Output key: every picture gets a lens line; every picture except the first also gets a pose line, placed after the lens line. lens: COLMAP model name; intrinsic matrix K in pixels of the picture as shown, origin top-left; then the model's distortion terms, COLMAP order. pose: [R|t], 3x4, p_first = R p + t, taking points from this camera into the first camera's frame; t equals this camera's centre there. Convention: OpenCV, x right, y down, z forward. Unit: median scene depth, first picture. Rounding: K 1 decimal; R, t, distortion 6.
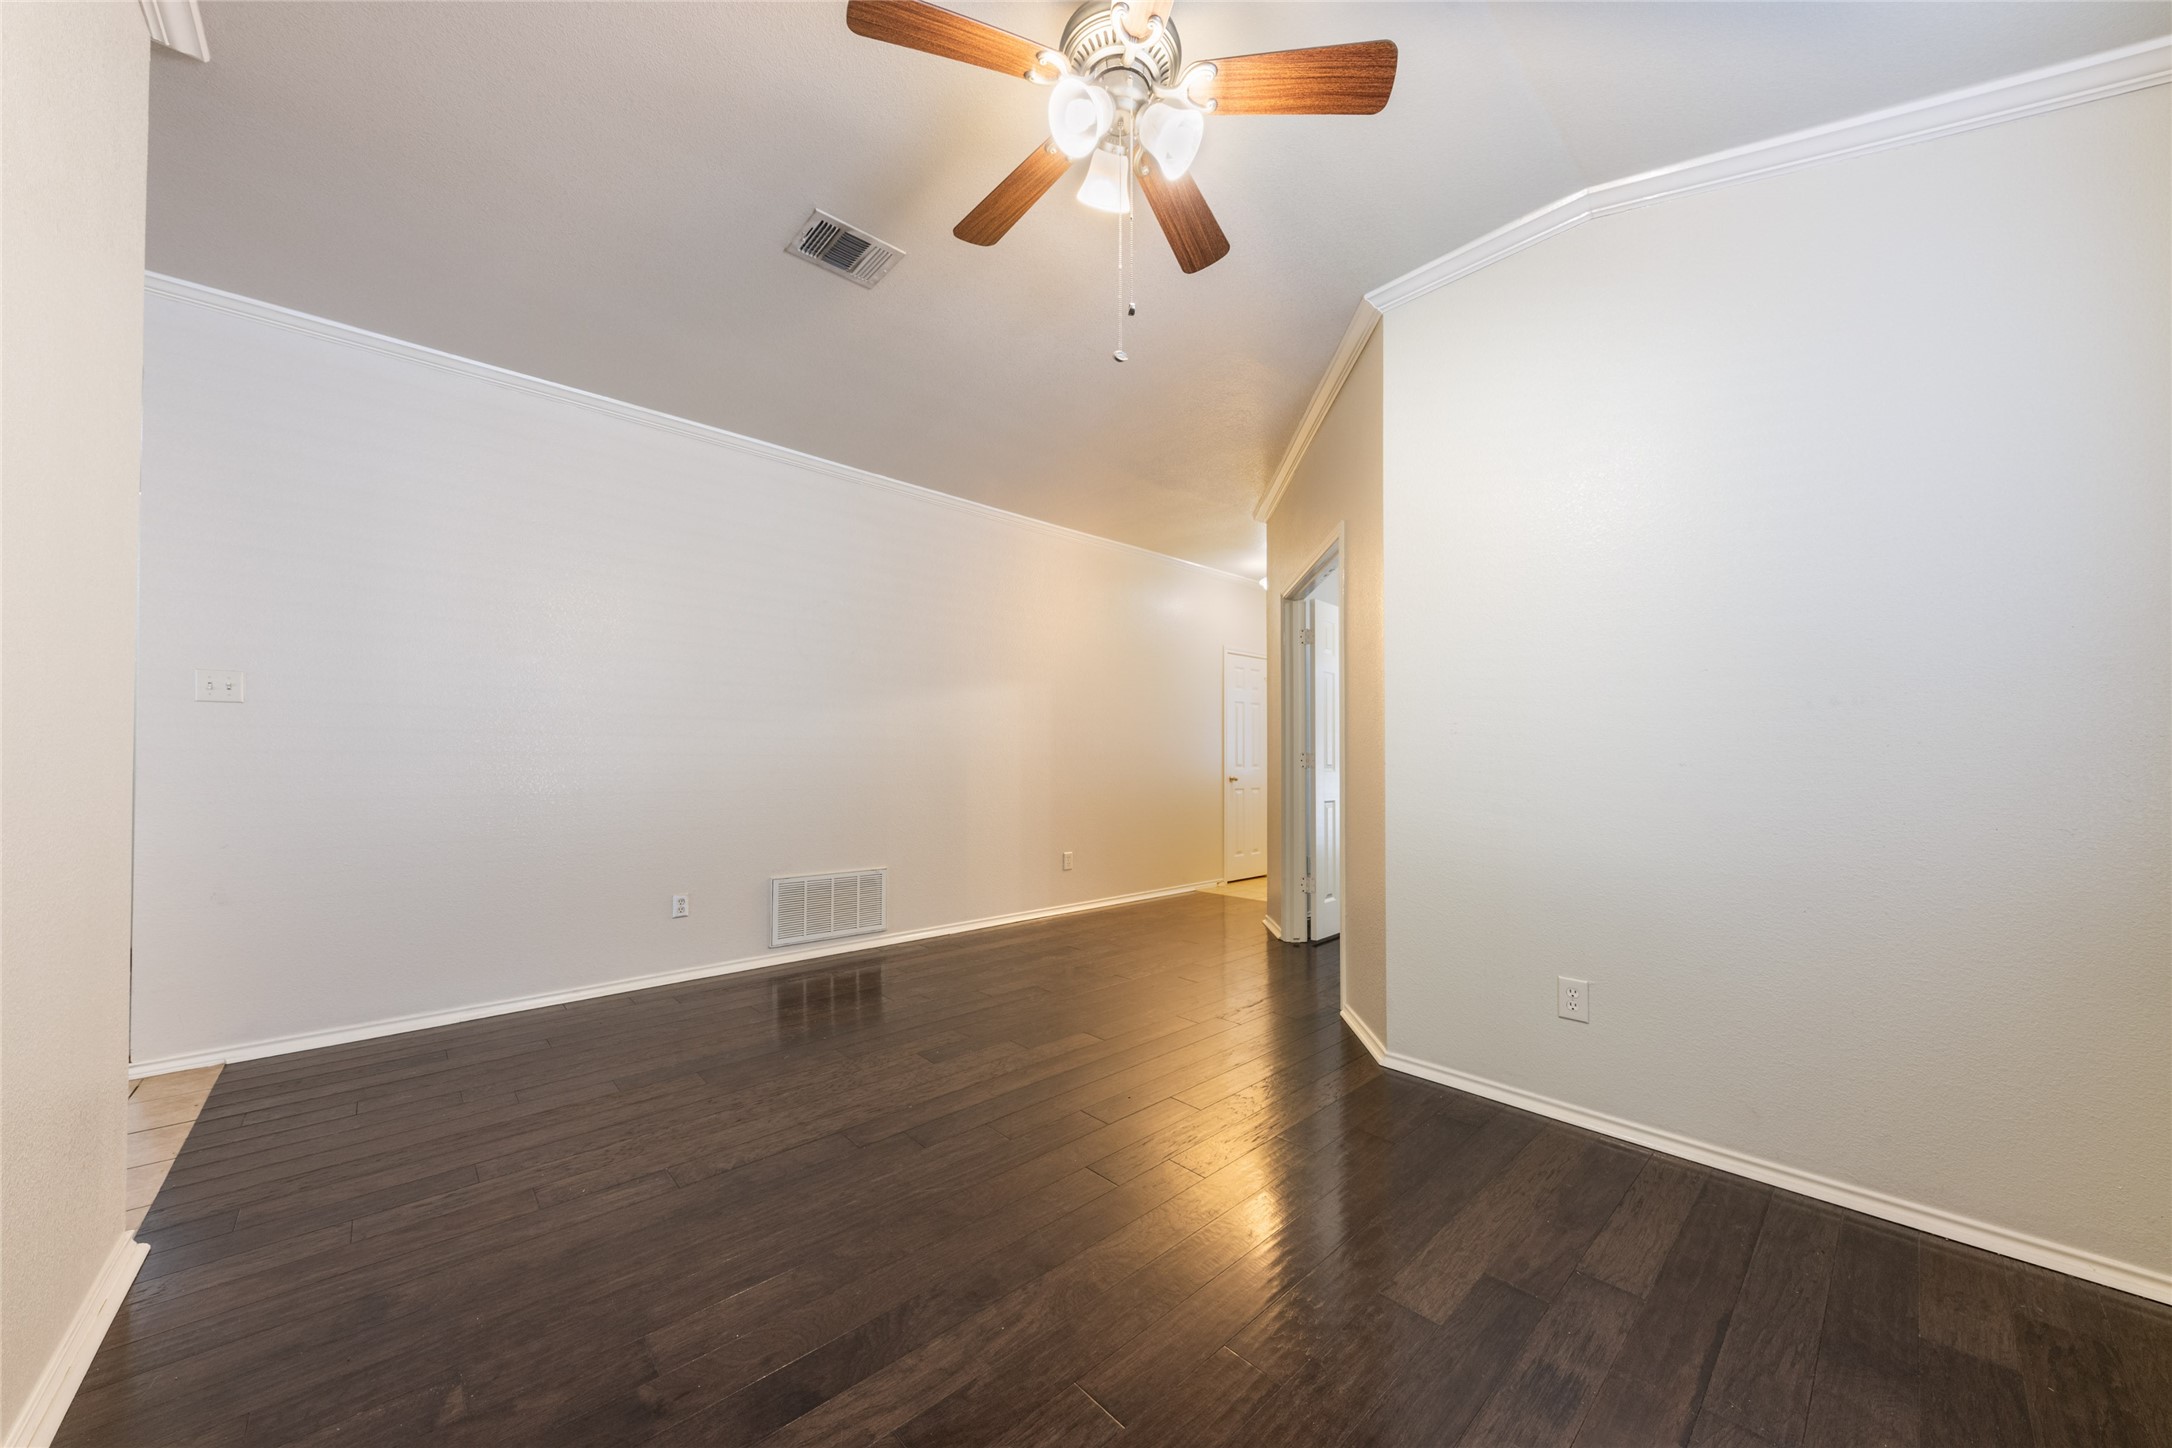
lens RADIAL K [[761.0, 0, 1086.7], [0, 761.0, 738.4], [0, 0, 1]] dist [0.000006, -0.001255]
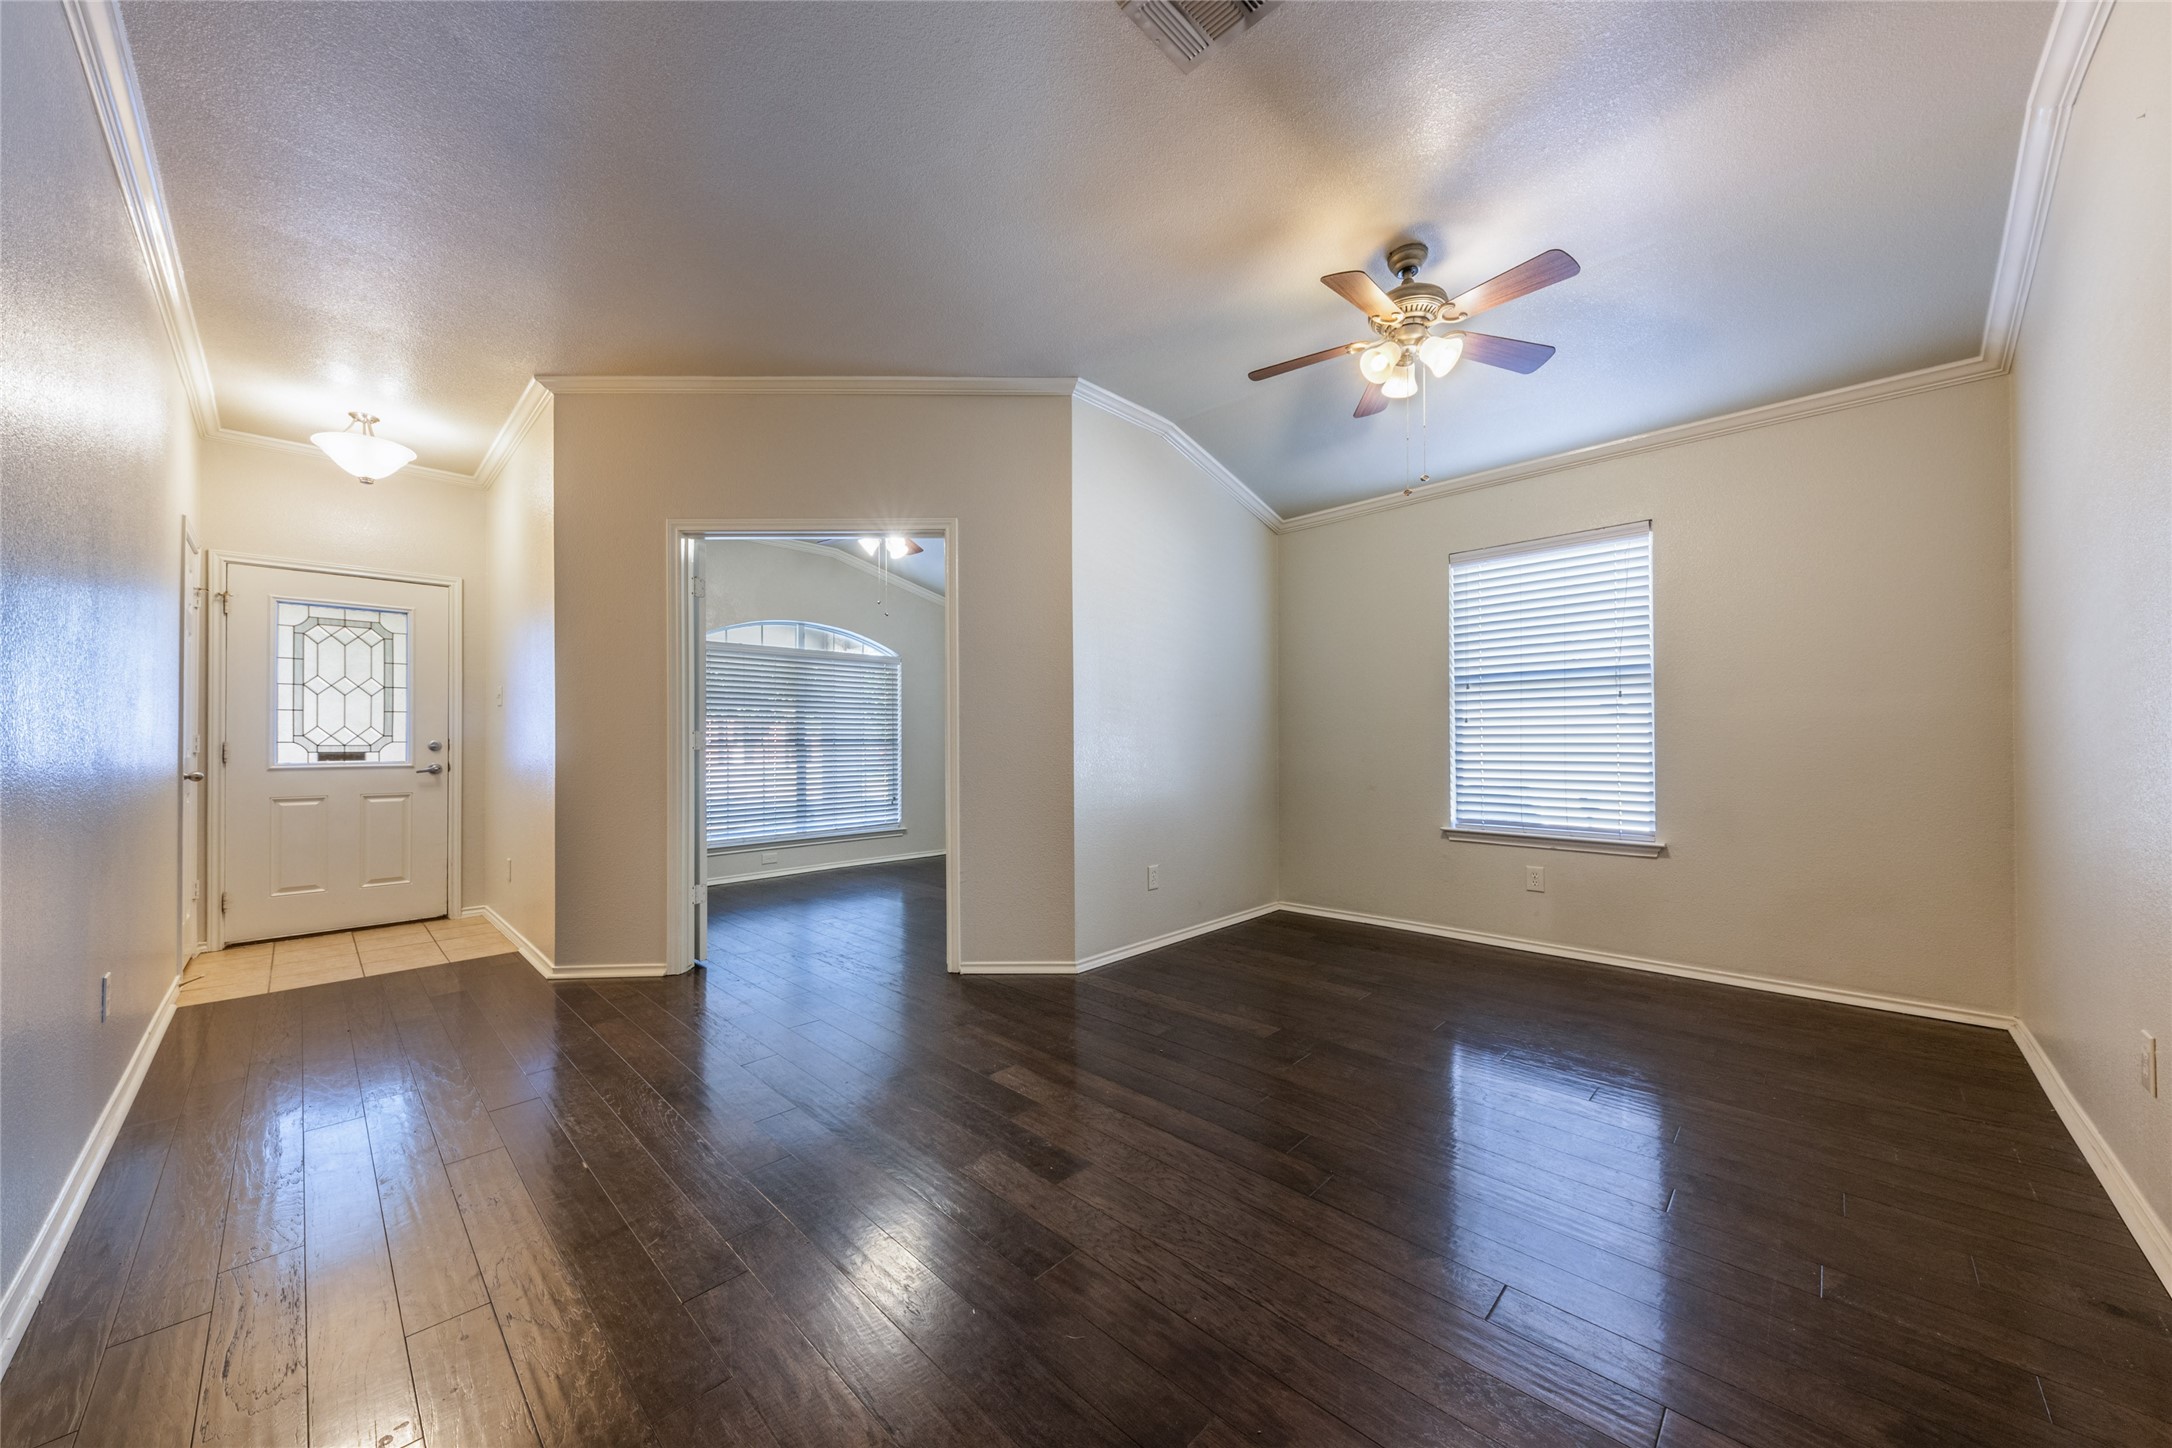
lens RADIAL K [[761.0, 0, 1087.2], [0, 761.0, 730.8], [0, 0, 1]] dist [0.000006, -0.001255]
pose [[-0.053384, 0.007073, 0.998549, -0.988078], [-0.018166, 0.999803, -0.008053, 0.022001], [-0.998409, -0.018569, -0.053245, 1.124133]]
